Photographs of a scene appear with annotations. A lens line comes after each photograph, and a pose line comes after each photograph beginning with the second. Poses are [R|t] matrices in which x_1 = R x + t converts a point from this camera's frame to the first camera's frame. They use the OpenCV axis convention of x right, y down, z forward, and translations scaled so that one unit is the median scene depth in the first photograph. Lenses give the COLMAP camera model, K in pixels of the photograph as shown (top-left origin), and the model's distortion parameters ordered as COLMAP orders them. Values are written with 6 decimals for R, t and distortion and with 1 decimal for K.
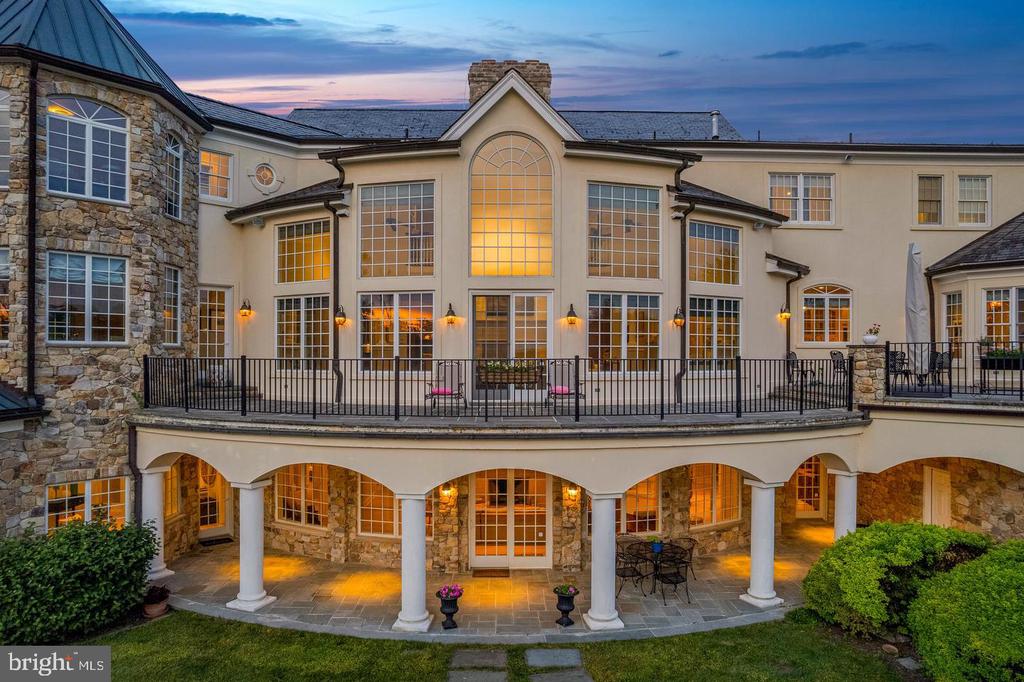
lens RADIAL K [[656.4, 0, 515.2], [0, 656.4, 354.1], [0, 0, 1]] dist [-0.065351, 0.058883]
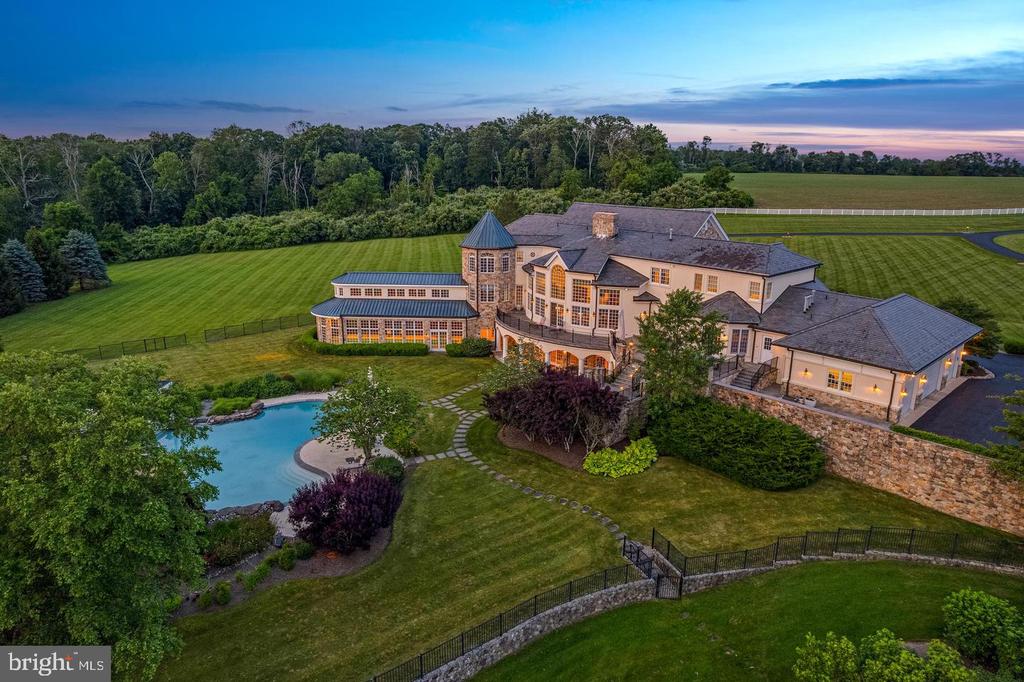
lens RADIAL K [[629.2, 0, 513.6], [0, 629.2, 337.3], [0, 0, 1]] dist [-0.000395, 0.000600]
pose [[0.670894, 0.194315, -0.715642, 2.714030], [-0.007148, 0.966707, 0.255785, -0.903947], [0.741519, -0.166489, 0.649947, -1.850564]]
